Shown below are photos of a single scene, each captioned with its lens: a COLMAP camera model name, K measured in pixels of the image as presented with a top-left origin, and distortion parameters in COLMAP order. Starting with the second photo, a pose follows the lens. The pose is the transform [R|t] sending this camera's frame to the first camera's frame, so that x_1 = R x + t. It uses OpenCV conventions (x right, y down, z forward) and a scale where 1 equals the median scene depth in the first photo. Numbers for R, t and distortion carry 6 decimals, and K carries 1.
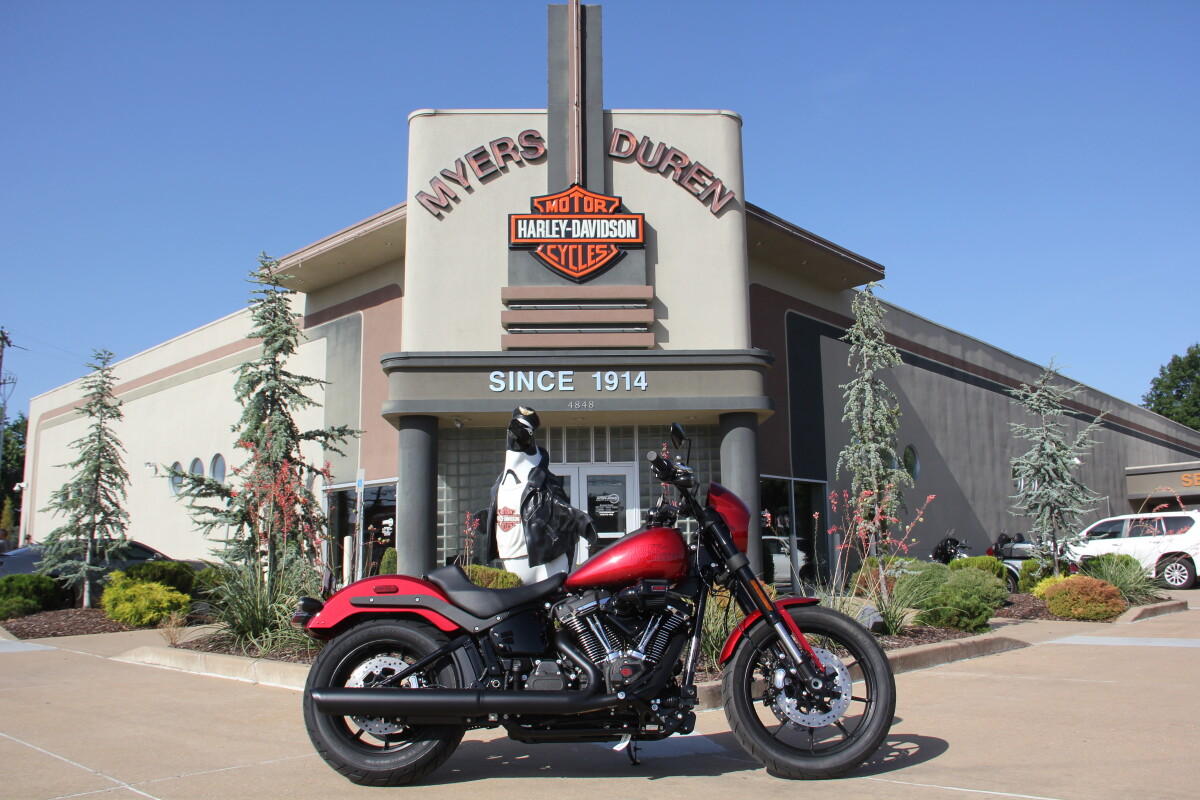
lens RADIAL K [[1018.7, 0, 600.0], [0, 1018.7, 400.0], [0, 0, 1]] dist [-0.136546, 0.007068]
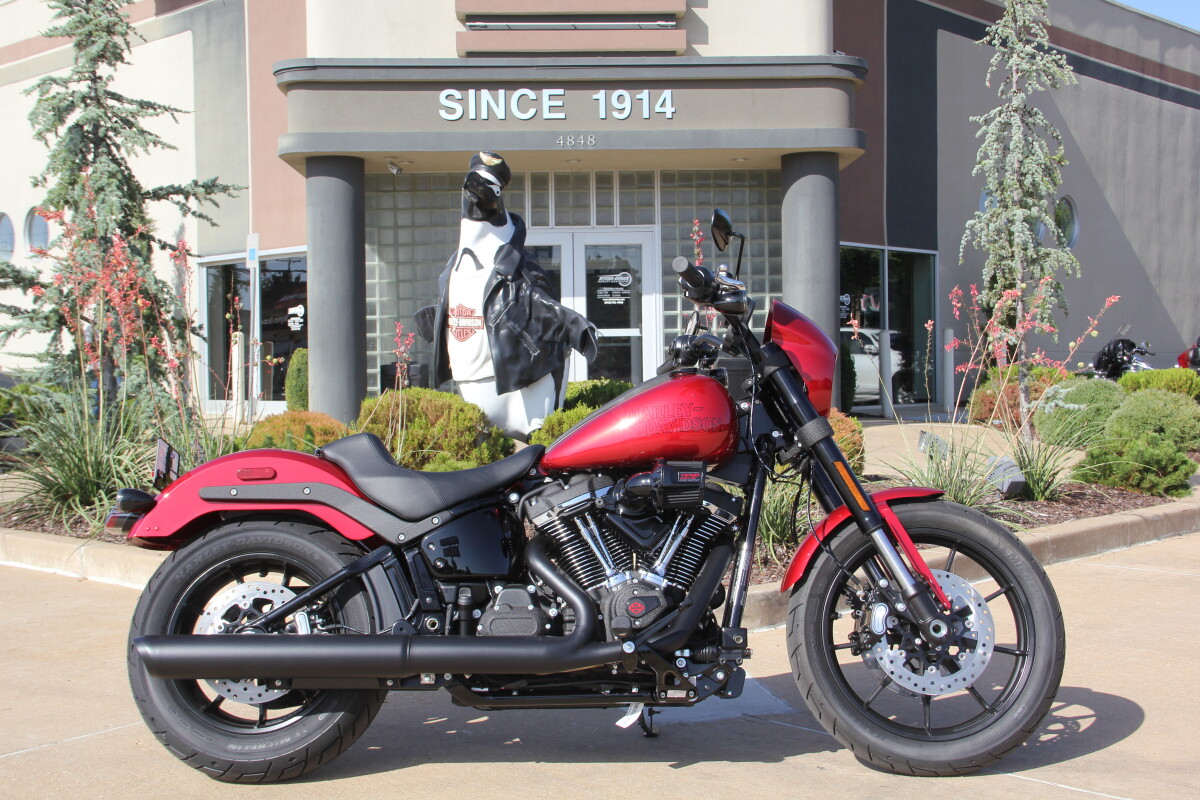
lens RADIAL K [[1438.8, 0, 600.0], [0, 1438.8, 400.0], [0, 0, 1]] dist [-0.015710, 0.396461]
pose [[0.999988, 0.002303, -0.004209, 0.002769], [-0.001458, 0.981661, 0.190629, -0.013878], [0.004571, -0.190621, 0.981653, 0.058461]]
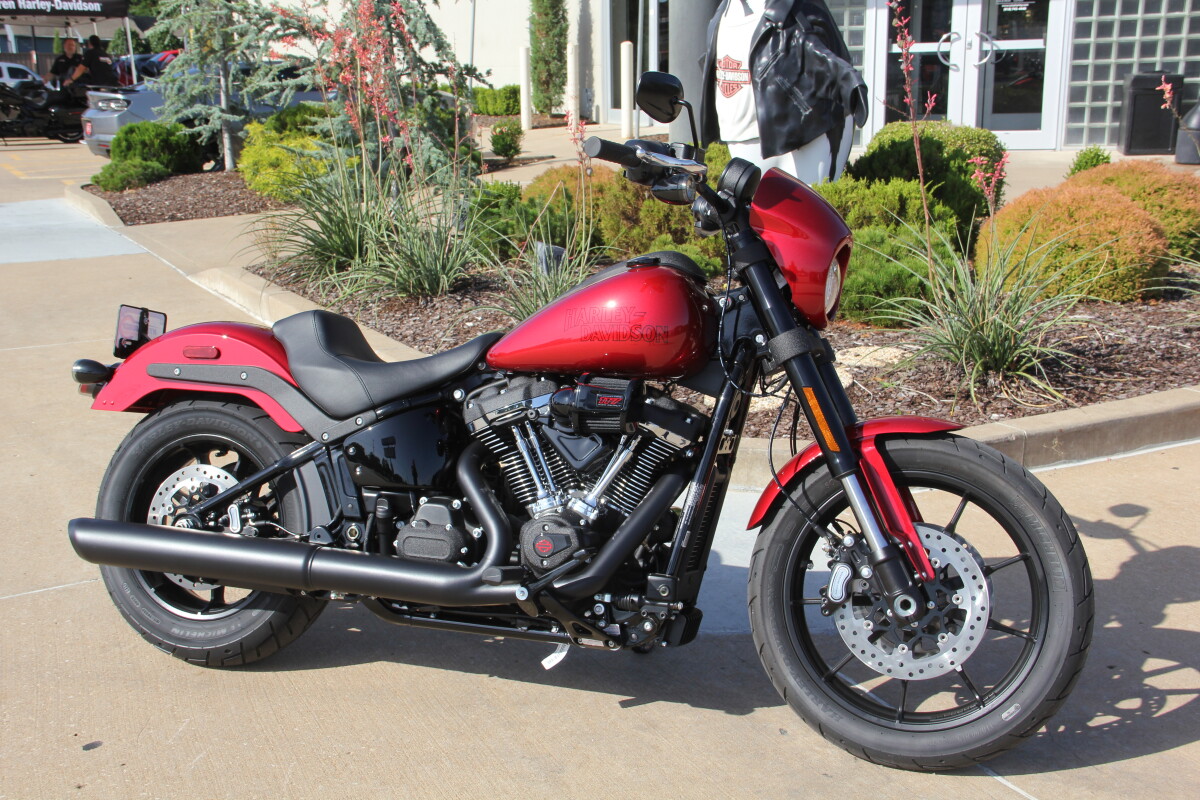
lens RADIAL K [[1444.8, 0, 588.9], [0, 1444.8, 419.5], [0, 0, 1]] dist [0.001294, 0.291068]
pose [[0.939687, 0.082227, -0.332006, 0.132831], [0.062333, 0.913248, 0.402607, -0.048378], [0.336309, -0.399019, 0.853042, 0.156062]]
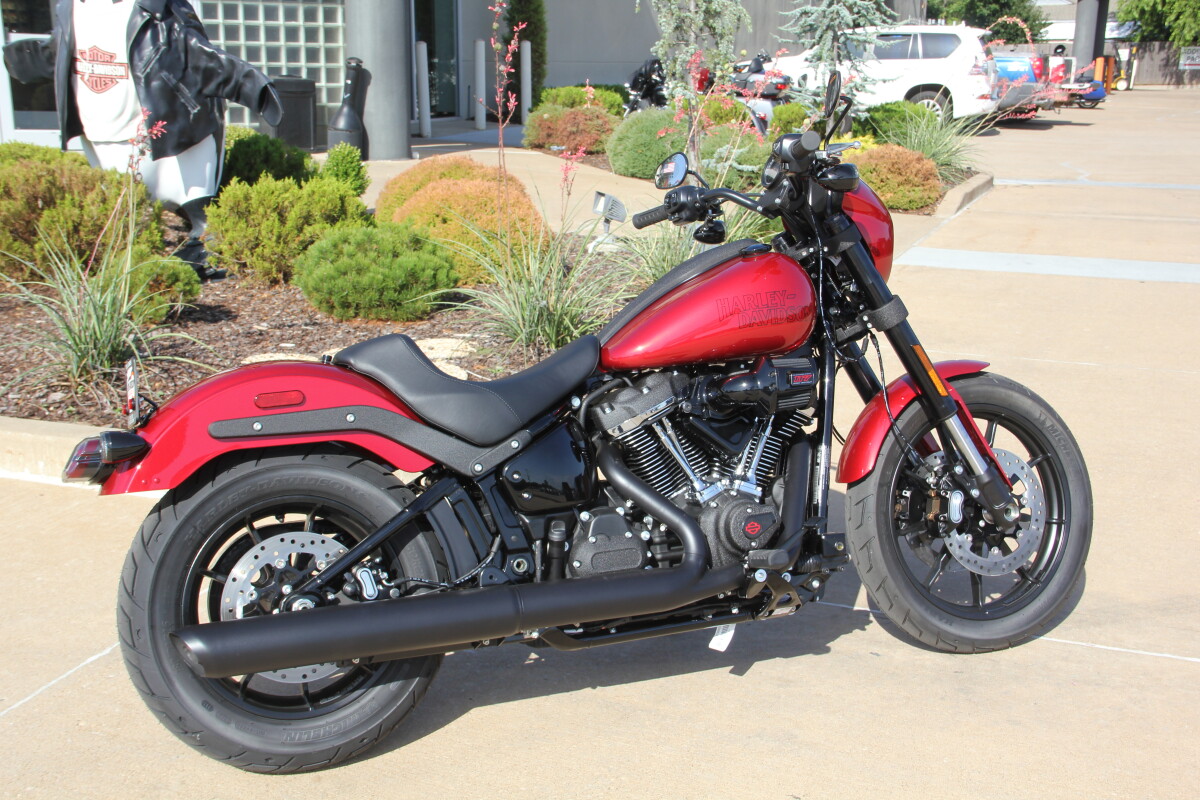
lens RADIAL K [[1453.8, 0, 596.6], [0, 1453.8, 417.5], [0, 0, 1]] dist [0.011003, 0.285851]
pose [[0.923565, -0.072110, 0.376599, -0.156596], [-0.087565, 0.916540, 0.390239, -0.043998], [-0.373309, -0.393388, 0.840171, 0.158791]]
